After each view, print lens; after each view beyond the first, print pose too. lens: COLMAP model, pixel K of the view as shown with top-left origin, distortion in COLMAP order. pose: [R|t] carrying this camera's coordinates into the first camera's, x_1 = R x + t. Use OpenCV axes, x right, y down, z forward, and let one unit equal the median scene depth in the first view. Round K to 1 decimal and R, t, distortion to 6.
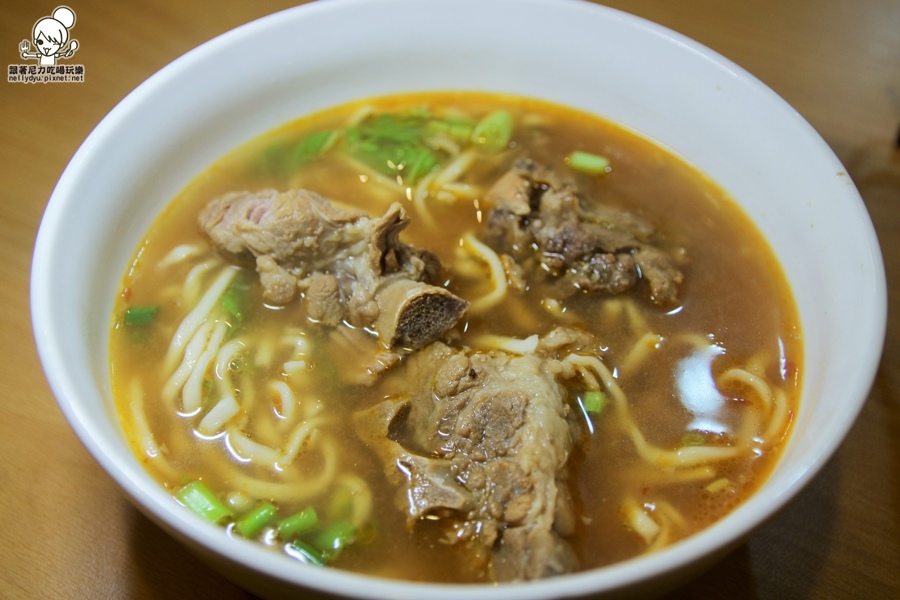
lens RADIAL K [[1110.6, 0, 450.0], [0, 1110.6, 300.0], [0, 0, 1]] dist [-0.009922, -0.013763]
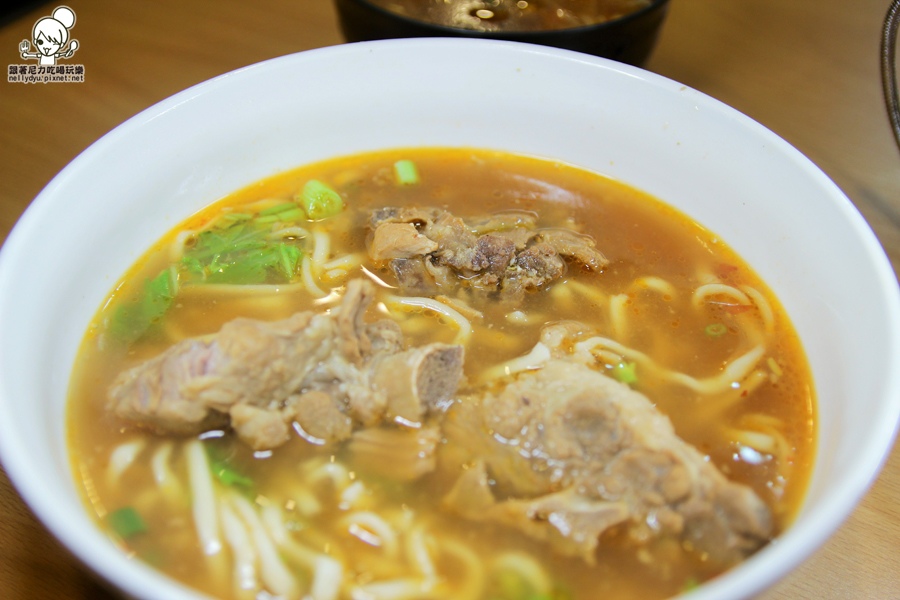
lens RADIAL K [[1110.6, 0, 450.0], [0, 1110.6, 300.0], [0, 0, 1]] dist [-0.009922, -0.013763]
pose [[0.787301, -0.412202, 0.458527, -0.394334], [0.457236, 0.889230, 0.014307, -0.048767], [-0.413633, 0.198391, 0.888565, 0.162059]]
